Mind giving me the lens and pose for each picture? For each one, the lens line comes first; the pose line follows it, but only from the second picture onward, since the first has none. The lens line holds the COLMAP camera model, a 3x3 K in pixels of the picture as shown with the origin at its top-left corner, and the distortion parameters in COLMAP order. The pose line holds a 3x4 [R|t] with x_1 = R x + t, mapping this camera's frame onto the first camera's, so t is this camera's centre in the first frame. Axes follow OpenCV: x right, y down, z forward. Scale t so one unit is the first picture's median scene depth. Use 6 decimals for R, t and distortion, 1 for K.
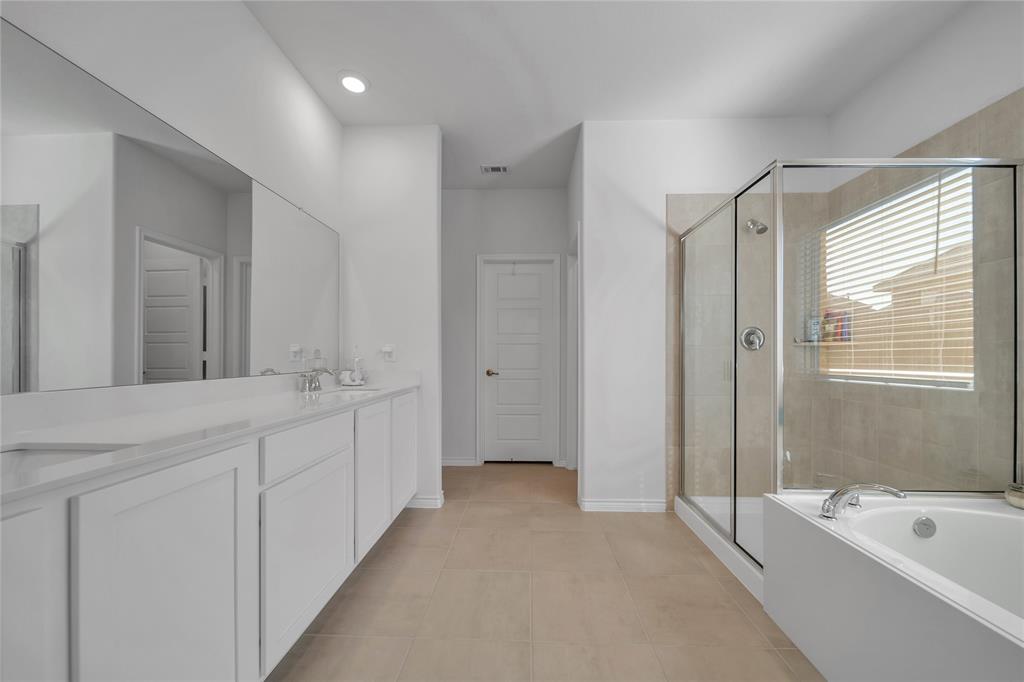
lens RADIAL K [[488.1, 0, 511.3], [0, 488.1, 354.1], [0, 0, 1]] dist [-0.000647, -0.000129]
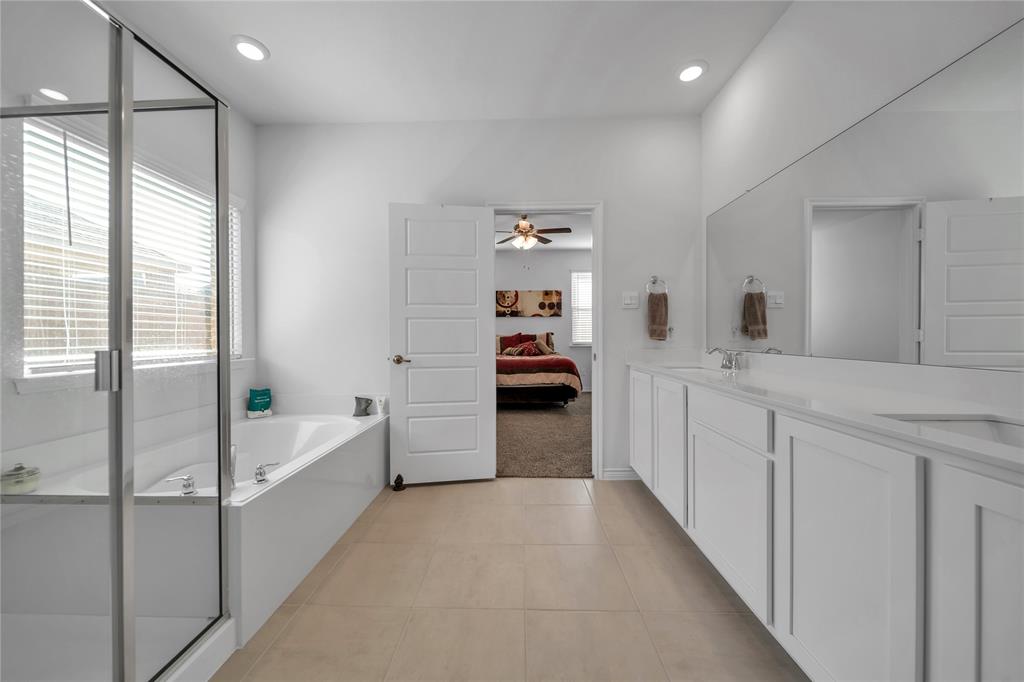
lens RADIAL K [[364.2, 0, 512.0], [0, 364.2, 341.0], [0, 0, 1]] dist [-0.001758, -0.000238]
pose [[-0.999989, 0.002092, -0.004193, 0.068423], [0.002072, 0.999985, 0.004997, 0.010130], [0.004203, 0.004988, -0.999979, 1.713530]]
